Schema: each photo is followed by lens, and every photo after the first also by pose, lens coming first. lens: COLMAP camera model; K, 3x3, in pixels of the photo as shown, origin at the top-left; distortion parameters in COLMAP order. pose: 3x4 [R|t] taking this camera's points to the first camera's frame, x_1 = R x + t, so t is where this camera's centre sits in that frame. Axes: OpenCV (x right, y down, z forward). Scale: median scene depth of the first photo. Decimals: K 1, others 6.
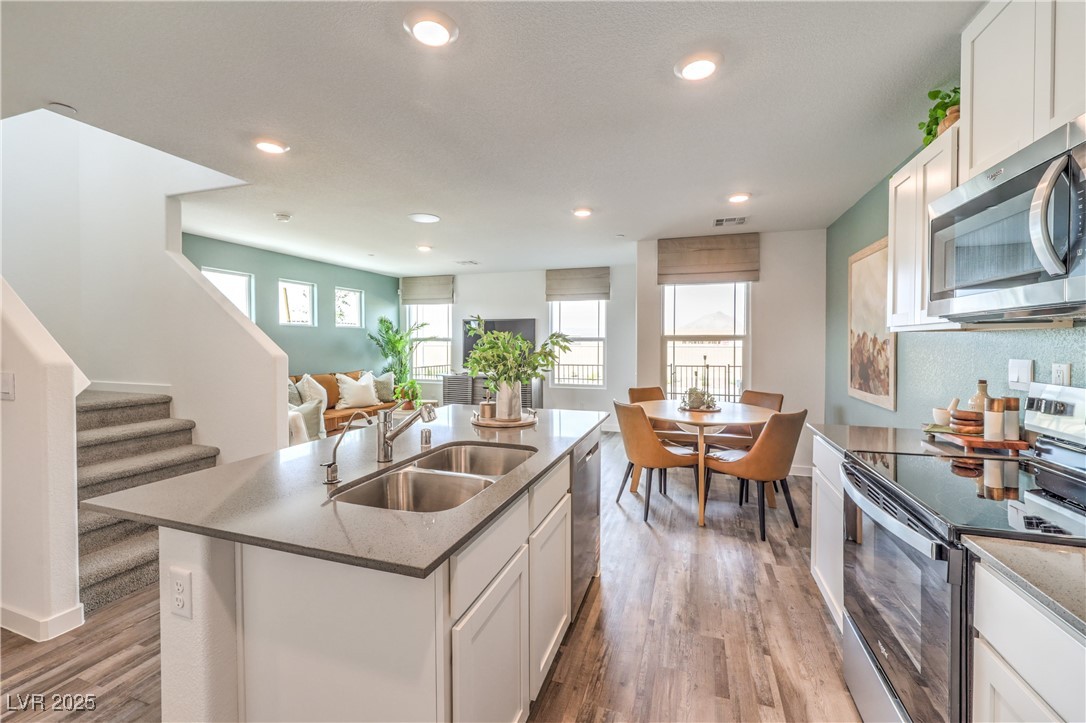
lens RADIAL K [[443.2, 0, 543.5], [0, 443.2, 344.2], [0, 0, 1]] dist [0.001953, -0.000549]
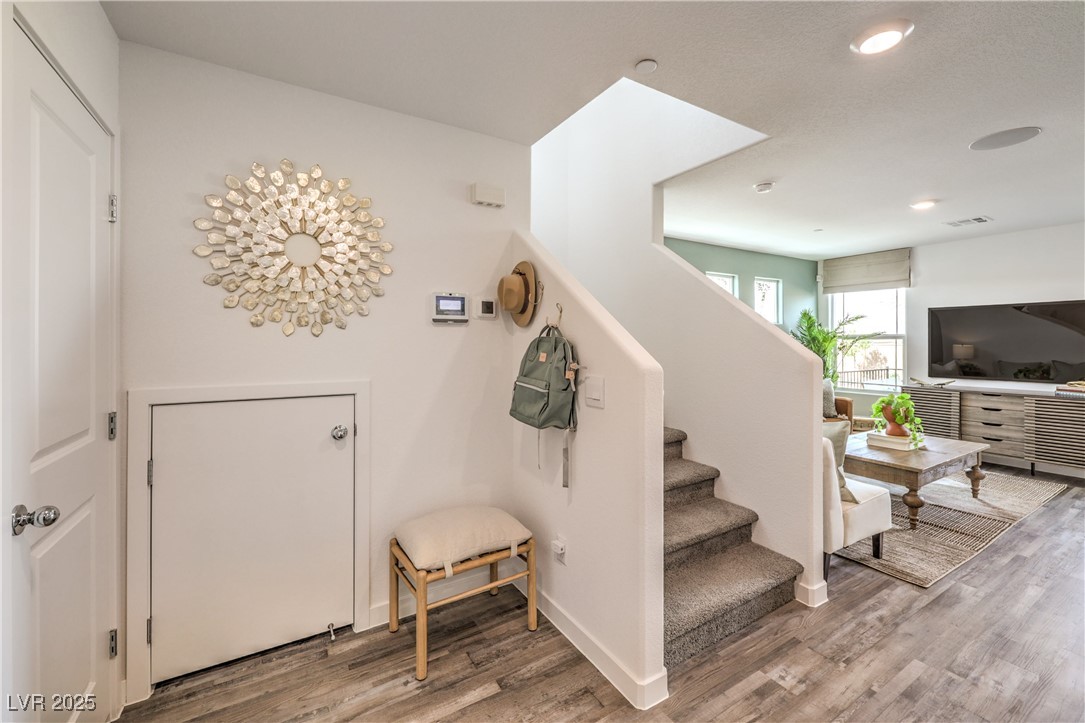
lens RADIAL K [[442.8, 0, 555.3], [0, 442.8, 342.4], [0, 0, 1]] dist [0.001953, -0.000549]
pose [[0.769907, -0.000917, -0.638155, -0.205286], [0.001965, 0.999998, 0.000934, -0.002951], [0.638153, -0.001973, 0.769907, 0.076680]]
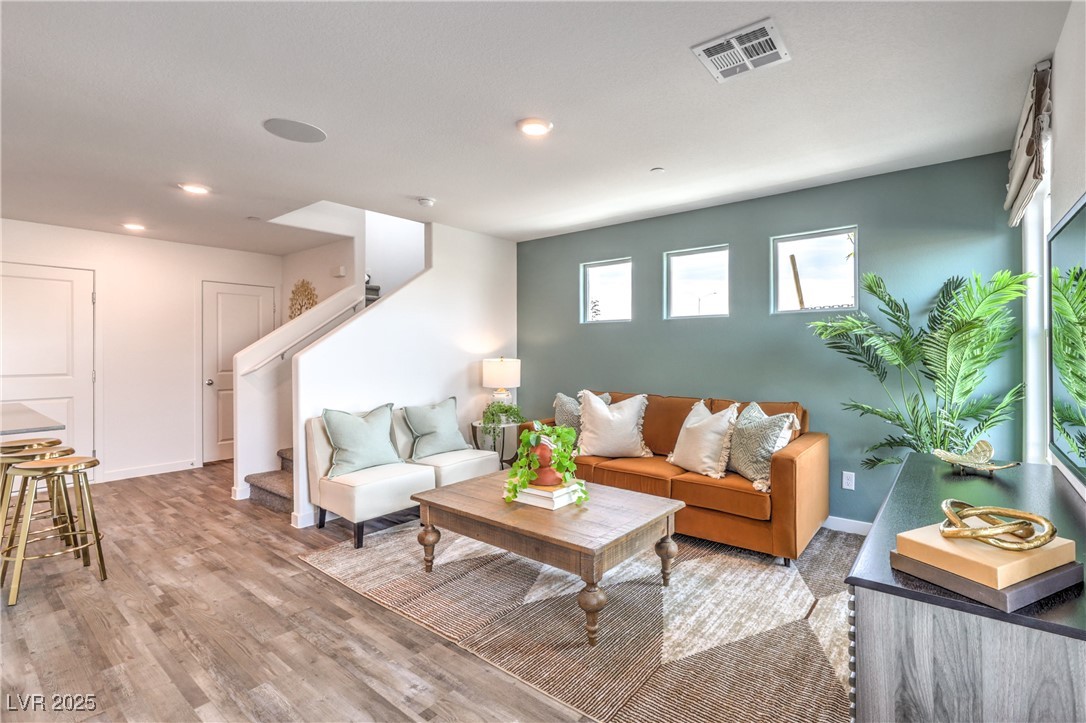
lens RADIAL K [[506.9, 0, 612.7], [0, 506.9, 349.2], [0, 0, 1]] dist [-0.002044, -0.001849]
pose [[-0.303715, -0.003807, -0.952755, 0.145321], [-0.001132, 0.999993, -0.003635, 0.004426], [0.952762, -0.000026, -0.303718, 0.937083]]
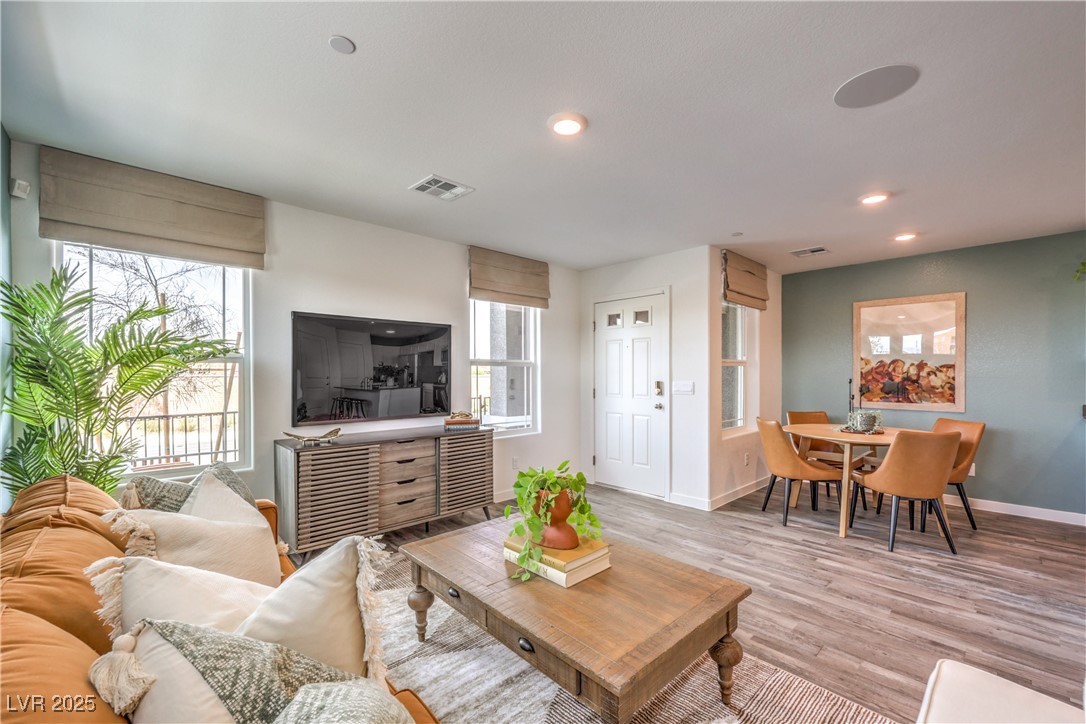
lens RADIAL K [[443.2, 0, 561.7], [0, 443.2, 375.5], [0, 0, 1]] dist [0.001953, -0.000549]
pose [[0.451963, -0.005359, 0.892021, -0.474792], [0.006501, 0.999975, 0.002714, 0.006495], [-0.892013, 0.004572, 0.451986, 0.631953]]
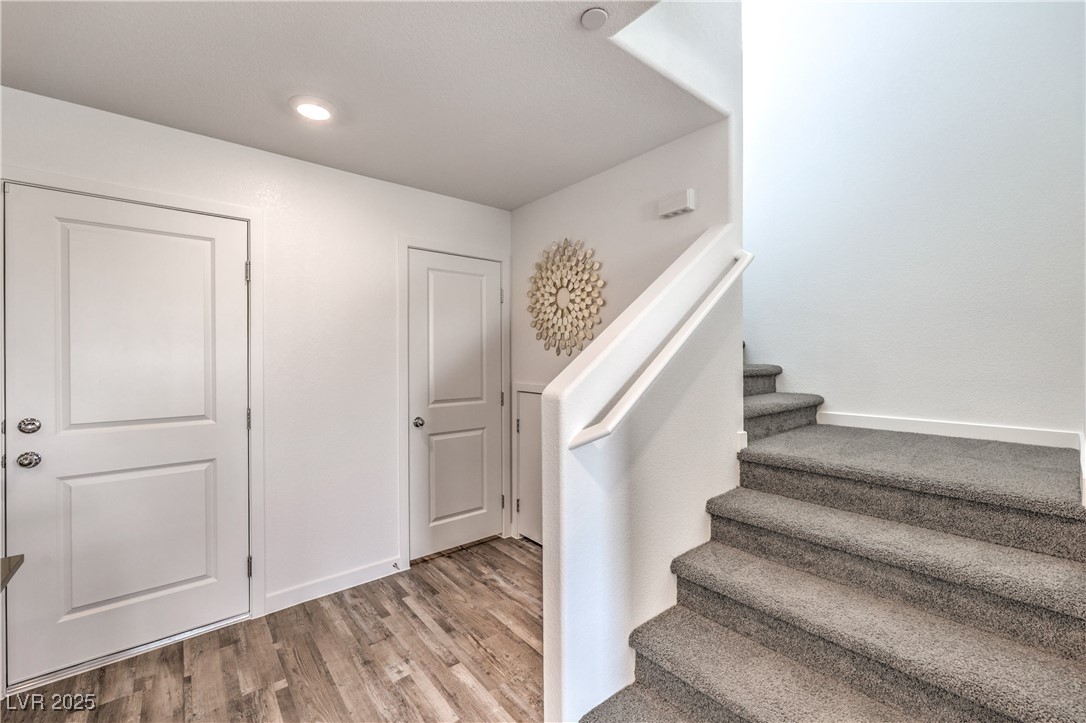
lens RADIAL K [[443.2, 0, 546.9], [0, 443.2, 359.3], [0, 0, 1]] dist [0.001953, -0.000549]
pose [[-0.524340, 0.003700, -0.851501, -0.141490], [0.000031, 0.999991, 0.004326, -0.005306], [0.851509, 0.002242, -0.524335, 0.394818]]
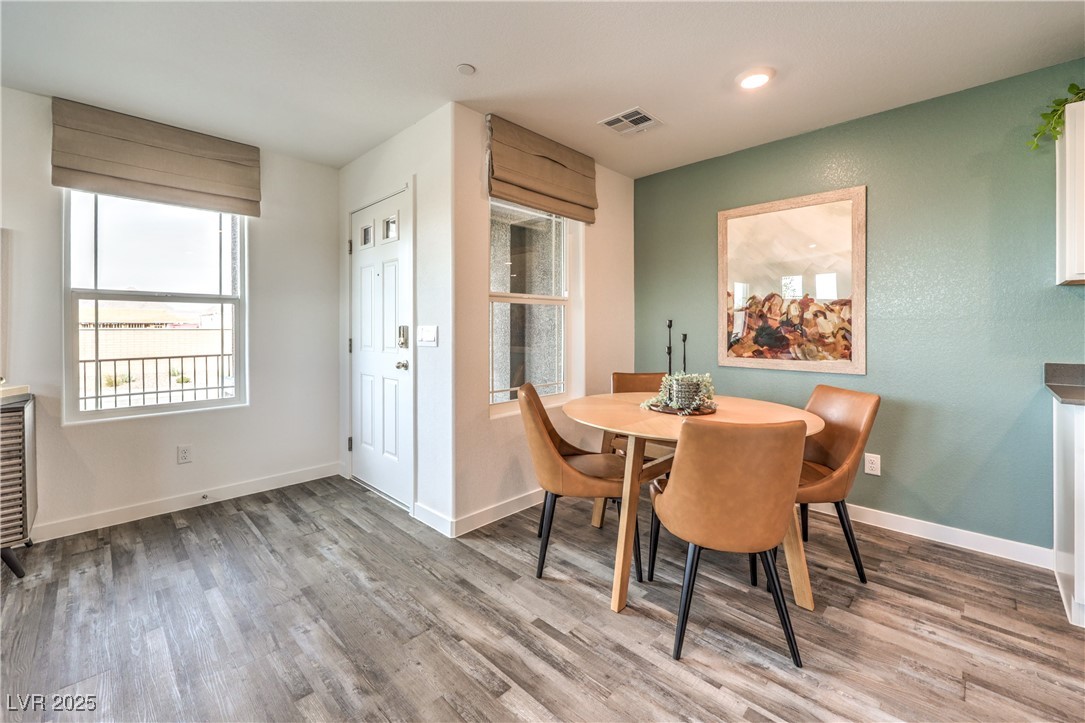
lens RADIAL K [[442.8, 0, 551.5], [0, 442.8, 327.1], [0, 0, 1]] dist [0.001953, -0.000549]
pose [[0.427485, -0.000393, 0.904022, -0.144338], [0.004821, 0.999987, -0.001845, 0.020253], [-0.904009, 0.005148, 0.427482, 0.494490]]
